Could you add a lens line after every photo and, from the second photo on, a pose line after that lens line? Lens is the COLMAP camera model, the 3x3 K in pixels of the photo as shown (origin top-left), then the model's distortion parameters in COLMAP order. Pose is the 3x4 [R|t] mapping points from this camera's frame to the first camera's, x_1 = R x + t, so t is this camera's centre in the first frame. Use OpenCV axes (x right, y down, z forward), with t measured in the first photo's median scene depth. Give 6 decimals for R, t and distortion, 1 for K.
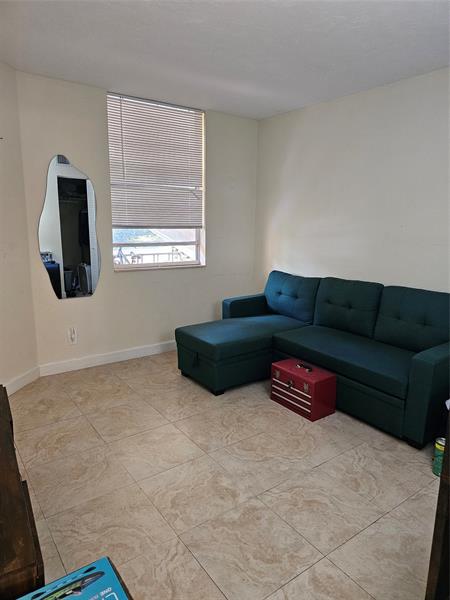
lens RADIAL K [[406.9, 0, 229.9], [0, 406.9, 300.0], [0, 0, 1]] dist [0.048462, -0.031607]
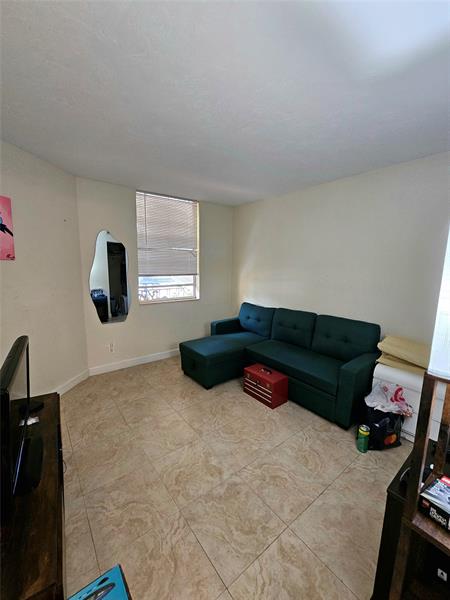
lens RADIAL K [[245.2, 0, 220.4], [0, 245.2, 301.8], [0, 0, 1]] dist [-0.002143, -0.001334]
pose [[0.999745, -0.007613, 0.021277, -0.002676], [0.008437, 0.999208, -0.038895, -0.058375], [-0.020964, 0.039065, 0.999017, 0.111924]]
